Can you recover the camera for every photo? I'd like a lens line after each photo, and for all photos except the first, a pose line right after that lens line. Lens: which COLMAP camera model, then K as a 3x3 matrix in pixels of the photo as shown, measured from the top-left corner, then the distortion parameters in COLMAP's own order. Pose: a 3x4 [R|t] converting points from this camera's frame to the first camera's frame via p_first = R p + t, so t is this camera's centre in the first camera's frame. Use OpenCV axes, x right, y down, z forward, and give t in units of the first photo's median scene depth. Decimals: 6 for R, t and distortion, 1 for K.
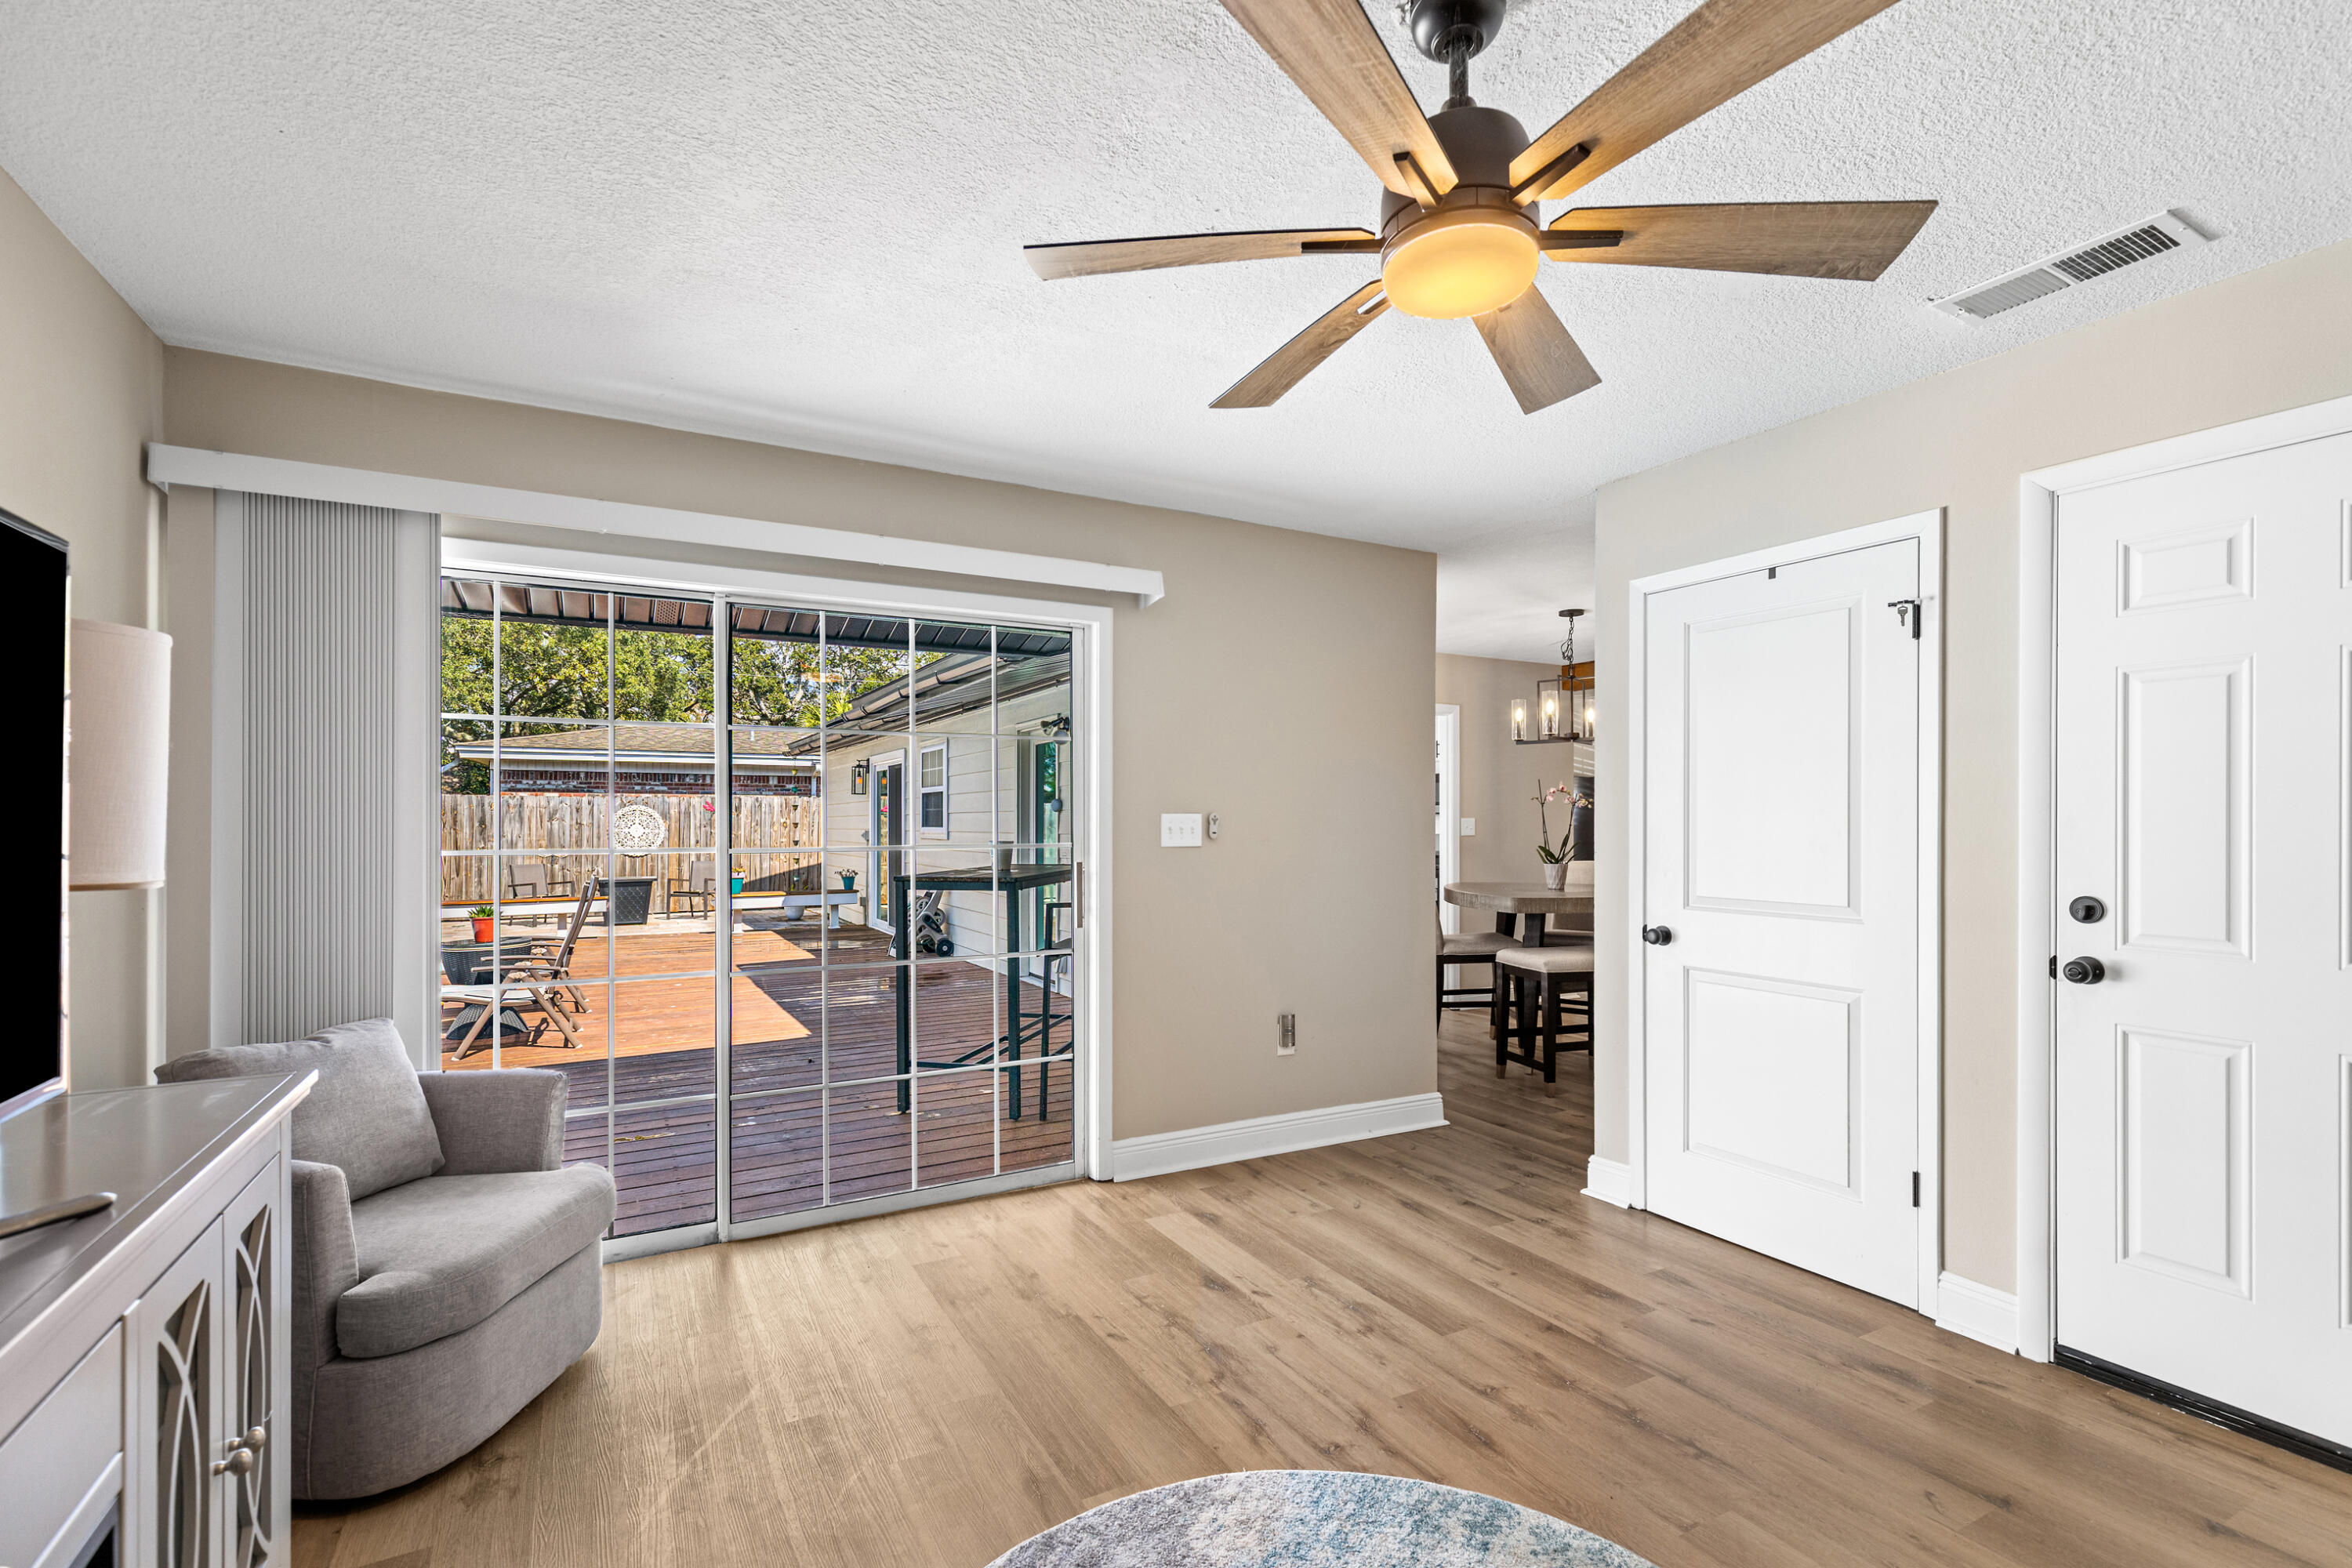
lens RADIAL K [[1037.8, 0, 1174.7], [0, 1037.8, 829.7], [0, 0, 1]] dist [0.000073, -0.000009]
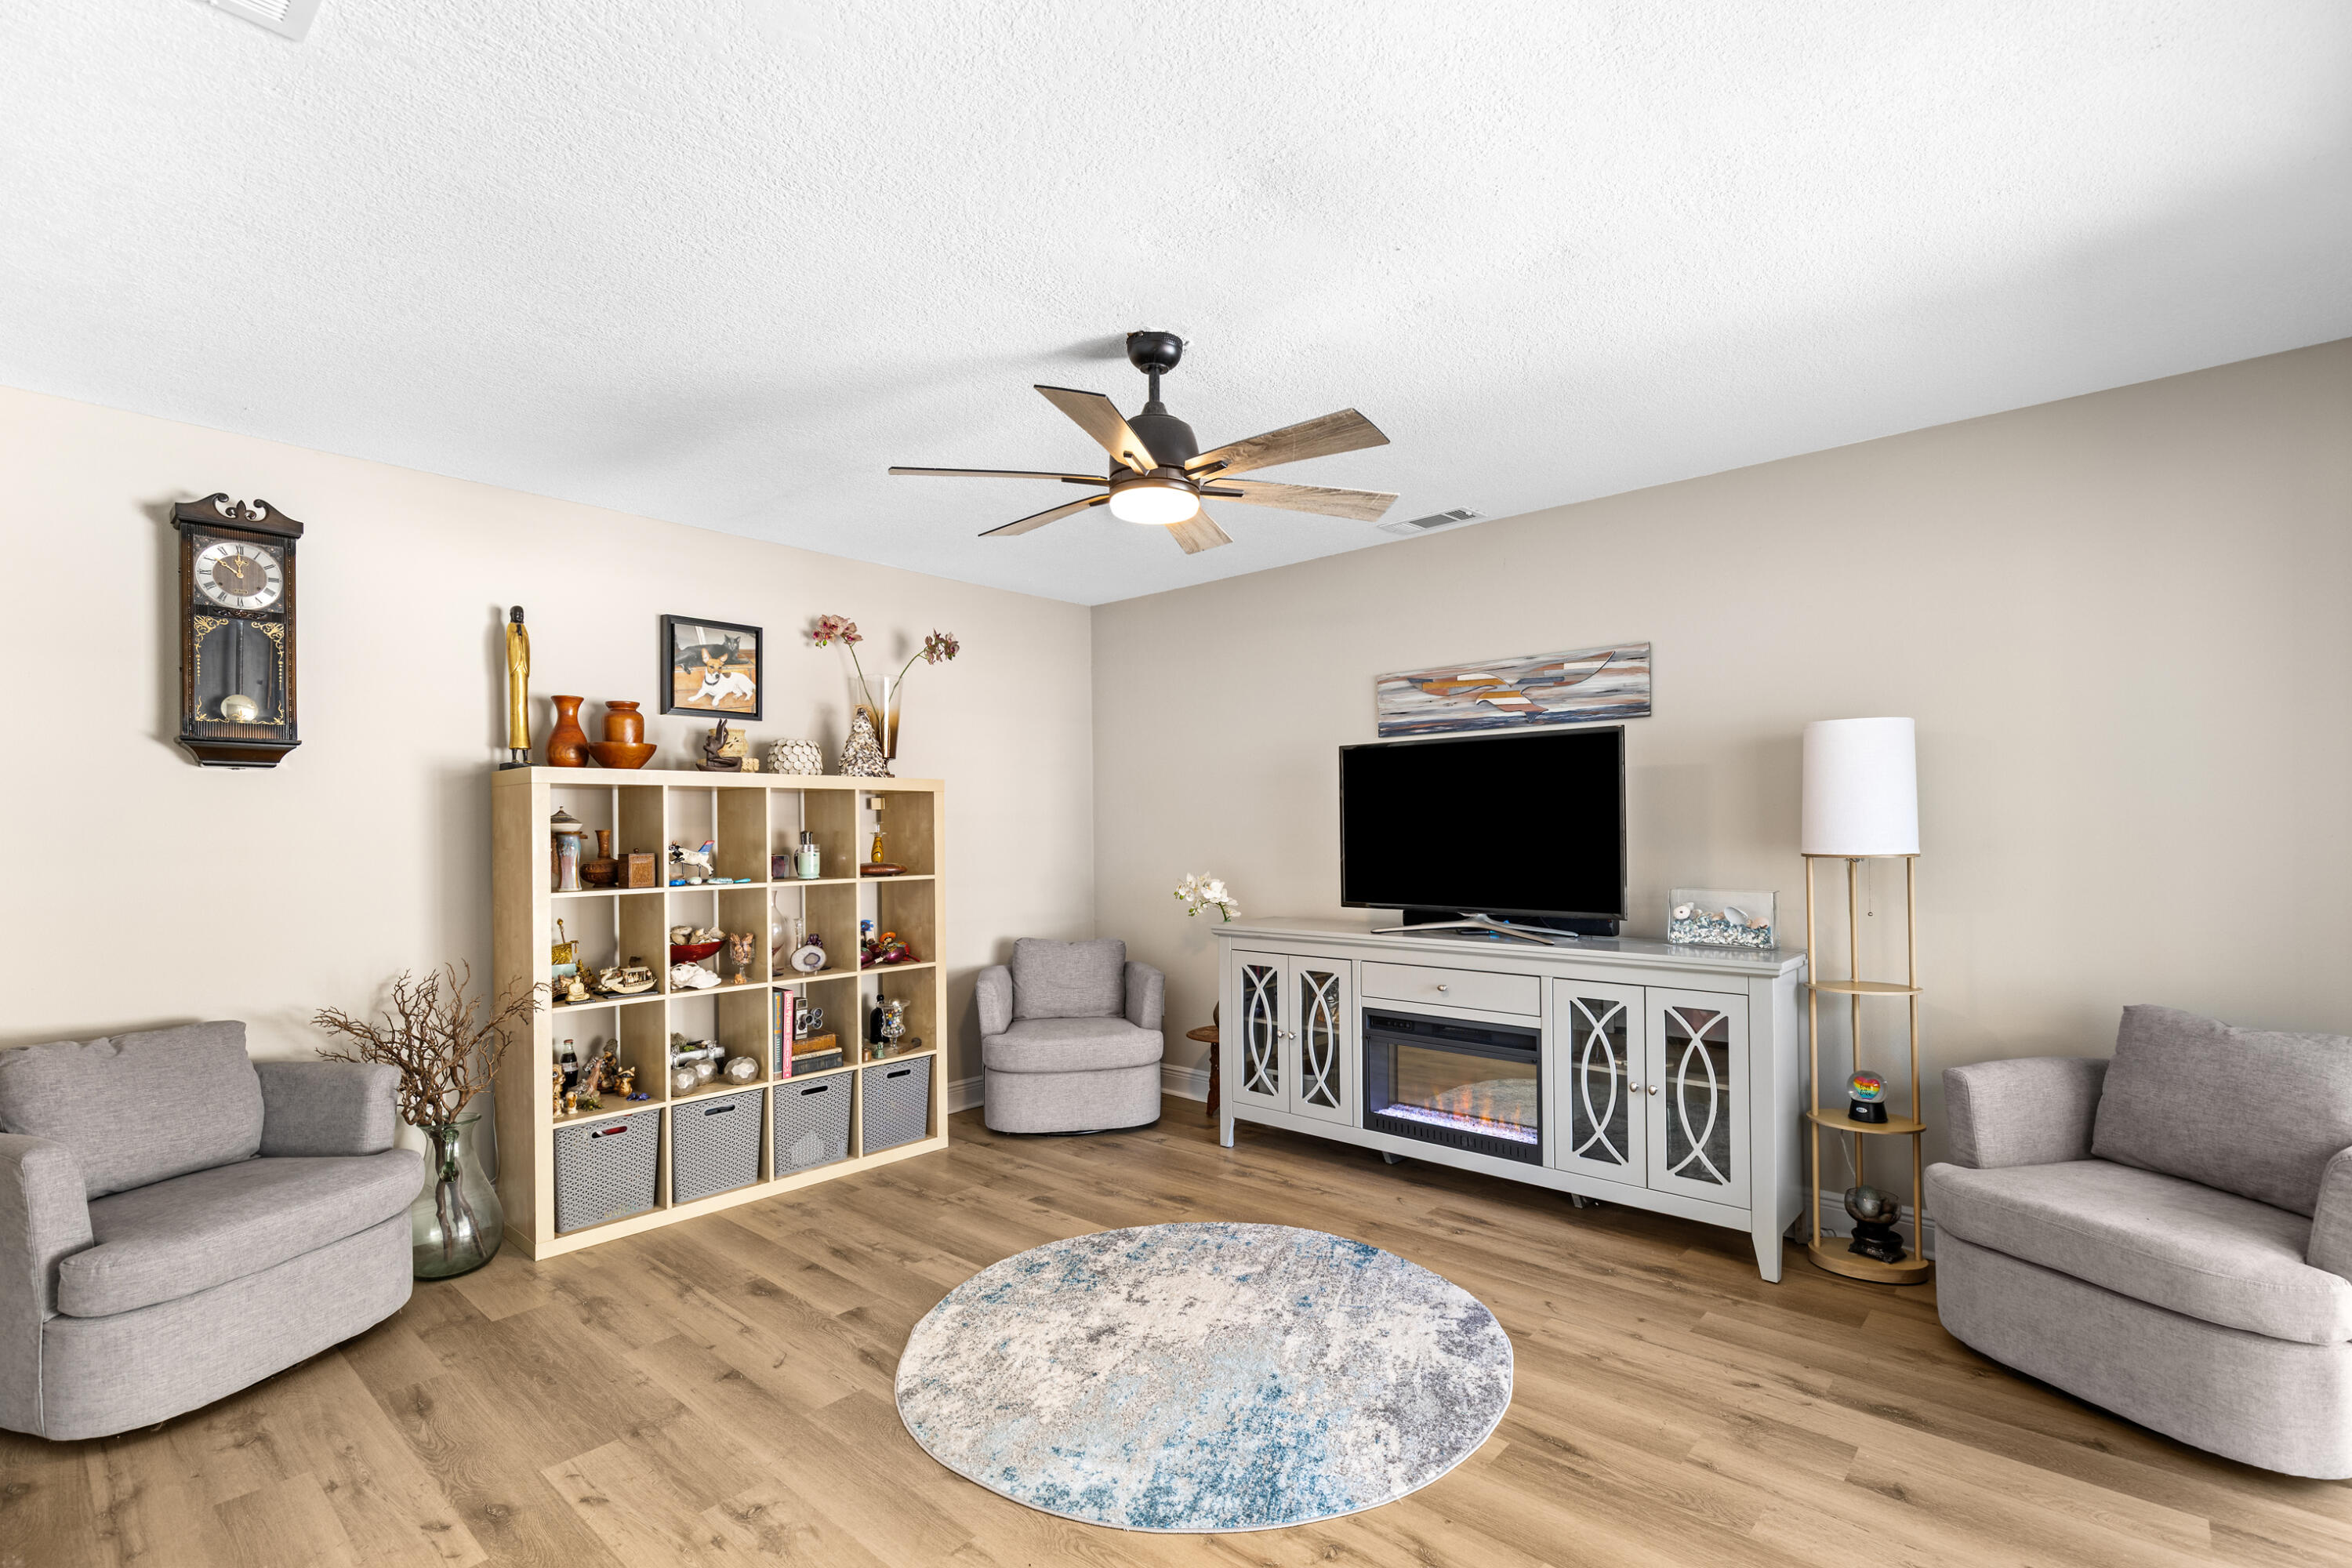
lens RADIAL K [[1077.7, 0, 1168.8], [0, 1077.7, 828.2], [0, 0, 1]] dist [0.003141, 0.000279]
pose [[-0.947422, 0.010857, -0.319803, 0.439179], [0.011753, 0.999931, -0.000873, -0.009283], [0.319772, -0.004586, -0.947484, 1.396756]]
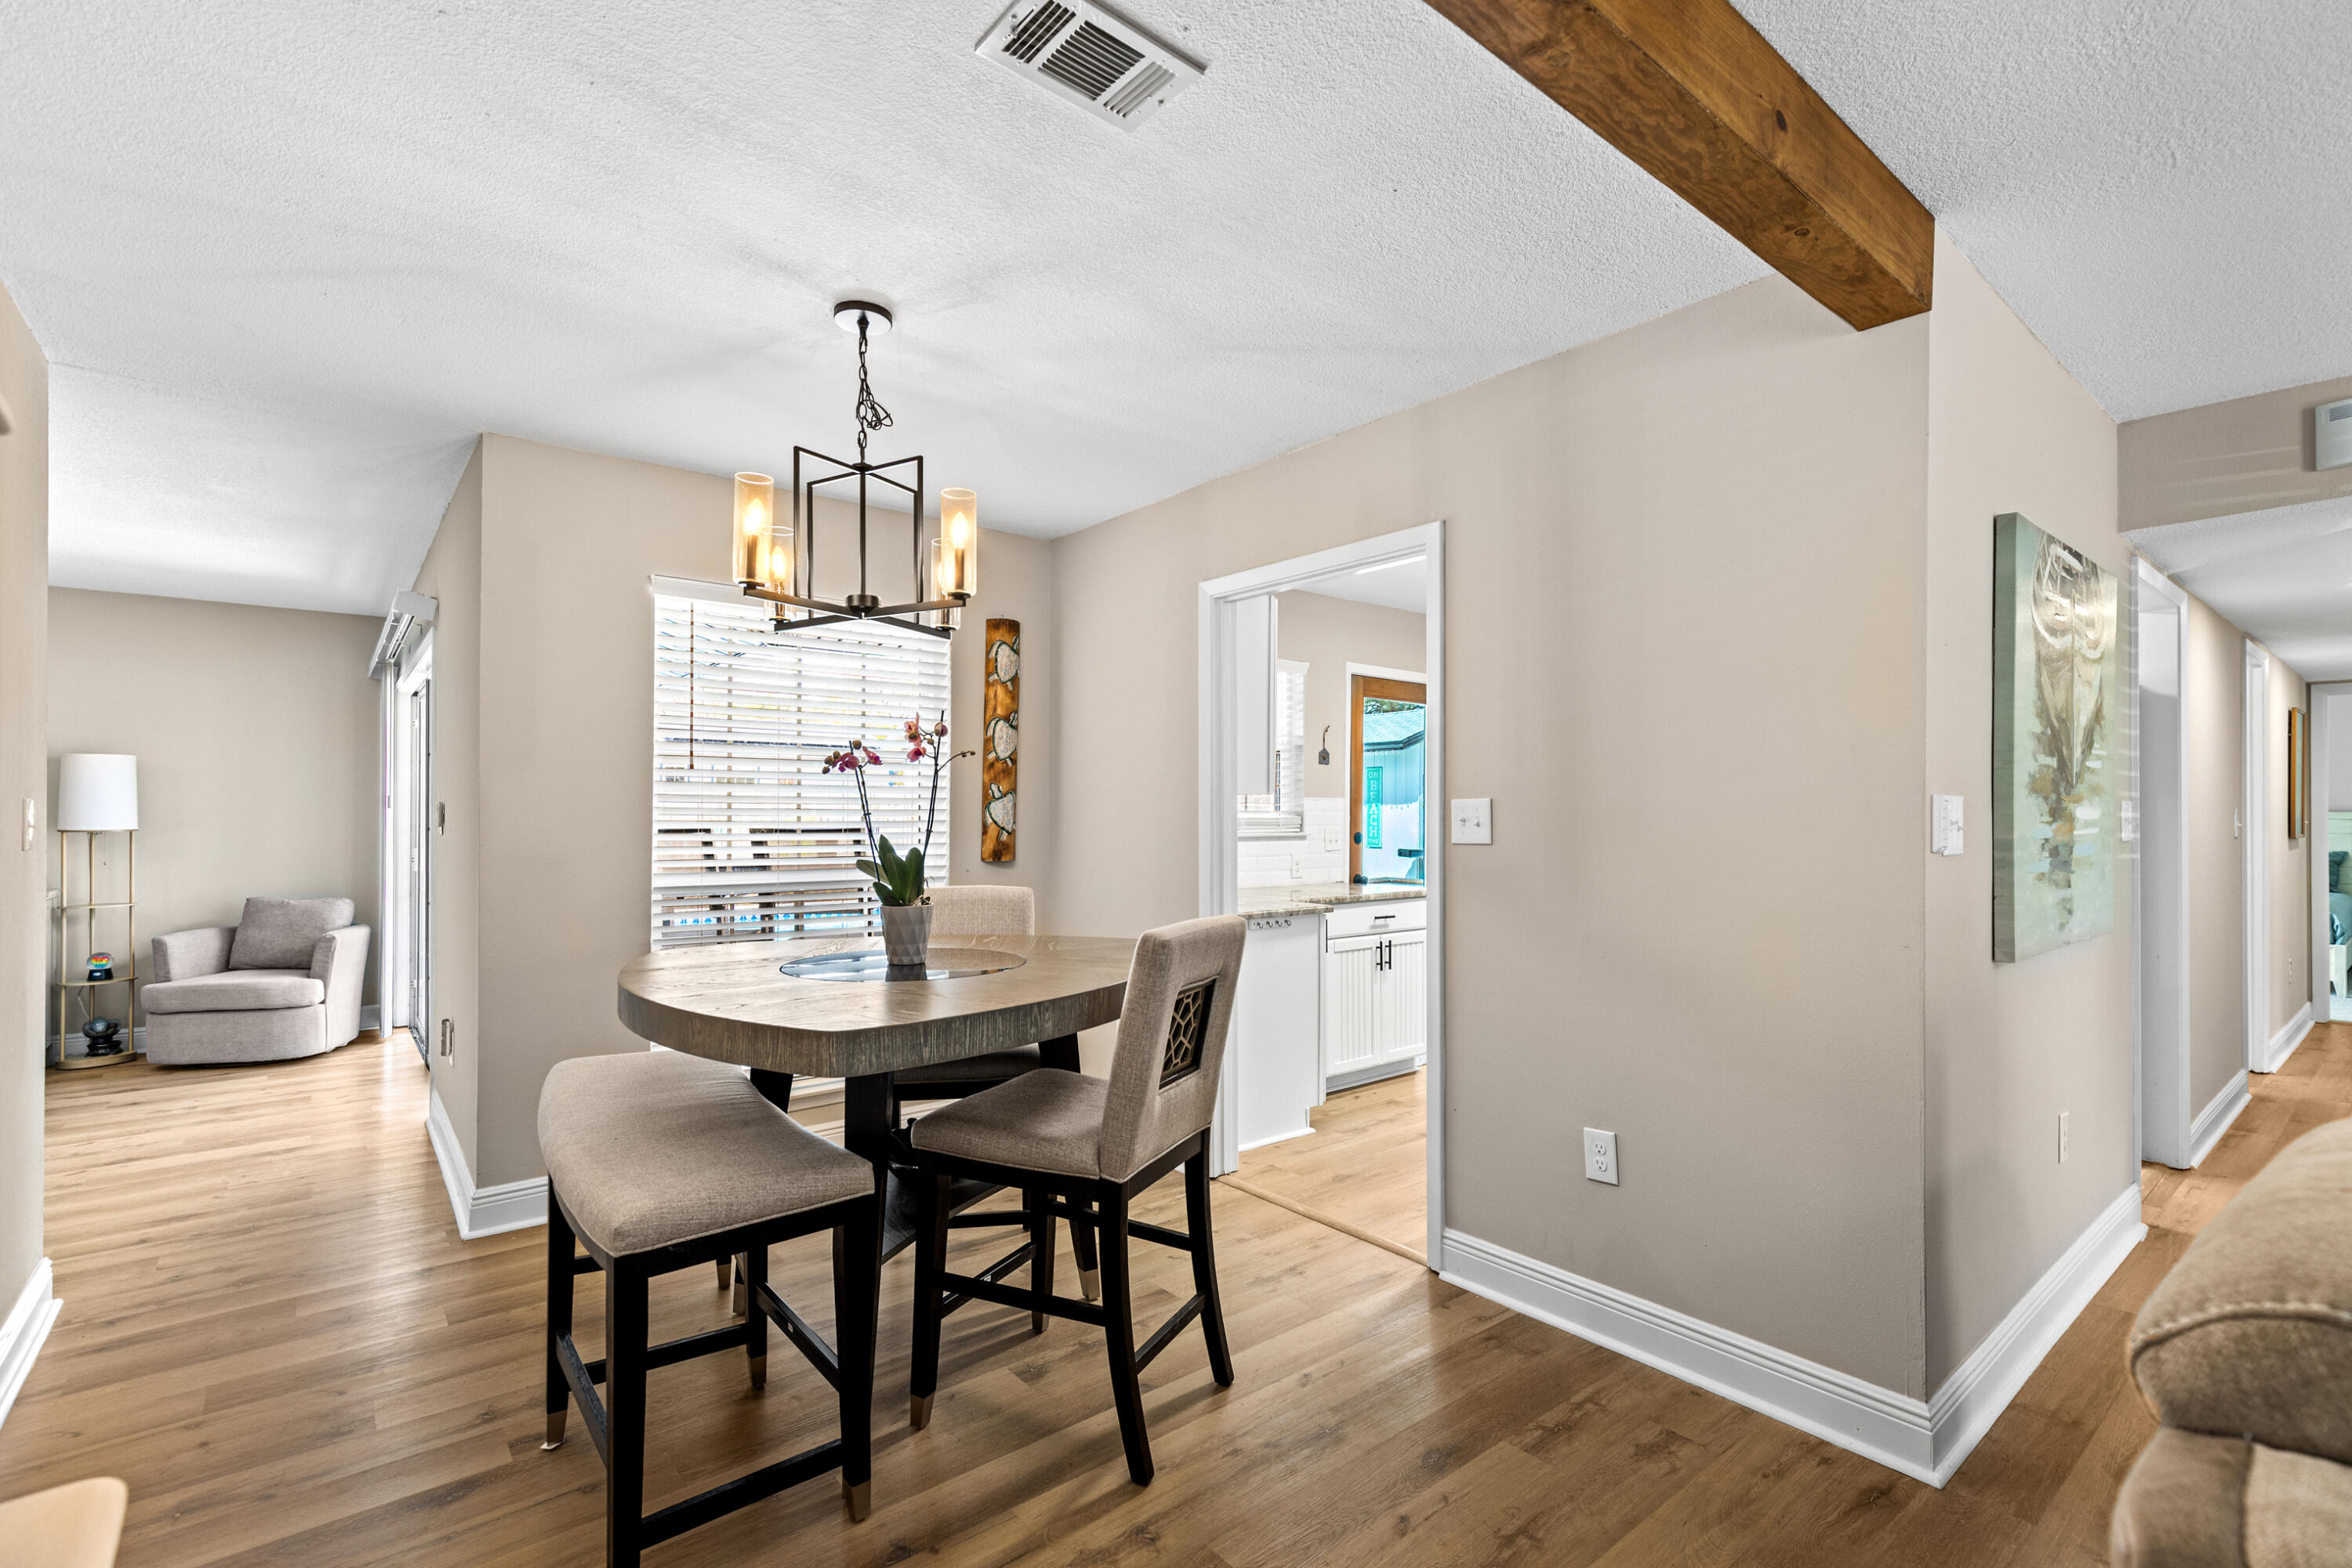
lens RADIAL K [[1062.6, 0, 1177.5], [0, 1062.6, 805.1], [0, 0, 1]] dist [0.002635, 0.000706]
pose [[0.171741, -0.004617, -0.985131, 1.690809], [-0.002835, 0.999983, -0.005181, -0.015833], [0.985138, 0.003683, 0.171725, 2.192405]]
